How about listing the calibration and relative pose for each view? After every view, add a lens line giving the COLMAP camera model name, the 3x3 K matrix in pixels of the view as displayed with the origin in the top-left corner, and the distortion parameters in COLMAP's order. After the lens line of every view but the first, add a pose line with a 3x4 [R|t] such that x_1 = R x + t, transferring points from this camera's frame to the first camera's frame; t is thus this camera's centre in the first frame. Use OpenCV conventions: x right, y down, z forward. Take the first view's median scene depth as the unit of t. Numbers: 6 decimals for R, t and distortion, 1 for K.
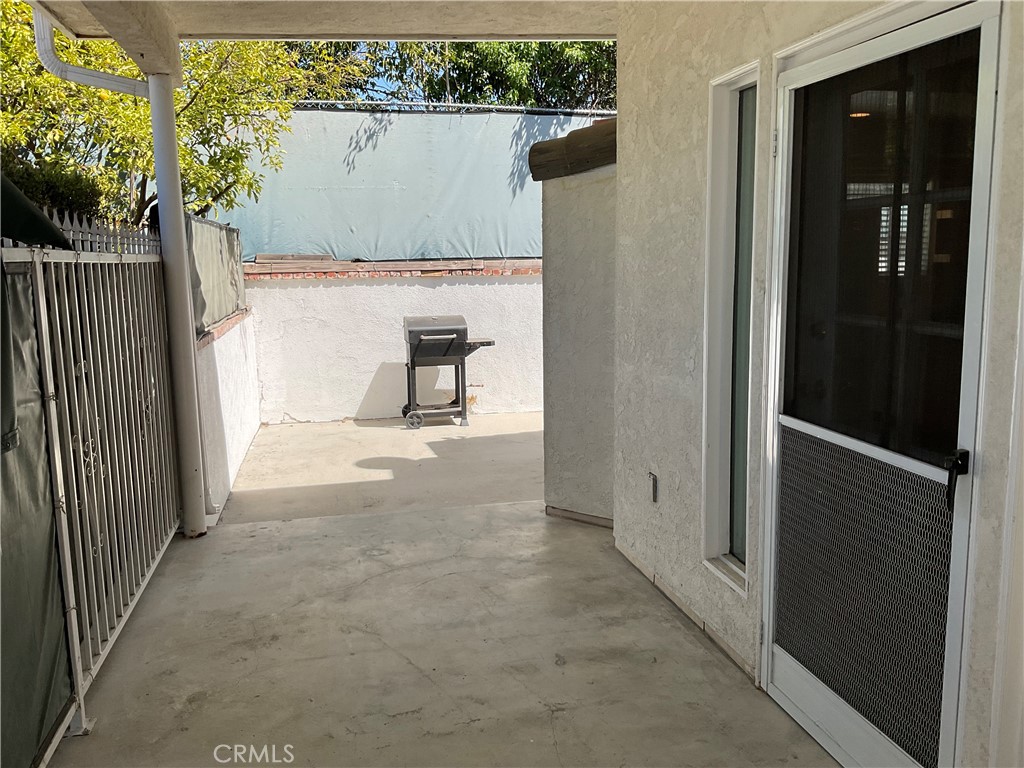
lens RADIAL K [[849.9, 0, 508.2], [0, 849.9, 385.5], [0, 0, 1]] dist [0.107957, -0.220649]
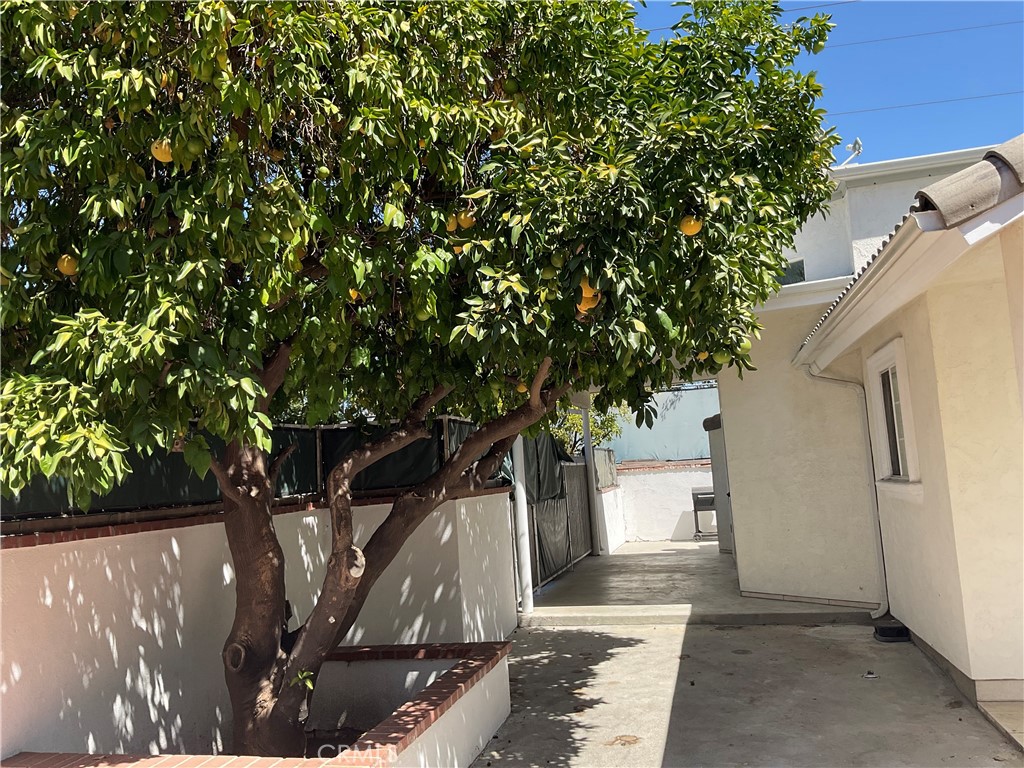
lens RADIAL K [[849.9, 0, 508.2], [0, 849.9, 385.5], [0, 0, 1]] dist [0.107957, -0.220649]
pose [[0.900452, -0.085458, -0.426478, 0.402011], [-0.016250, 0.973215, -0.229323, 0.170048], [0.434652, 0.213425, 0.874944, -1.103677]]
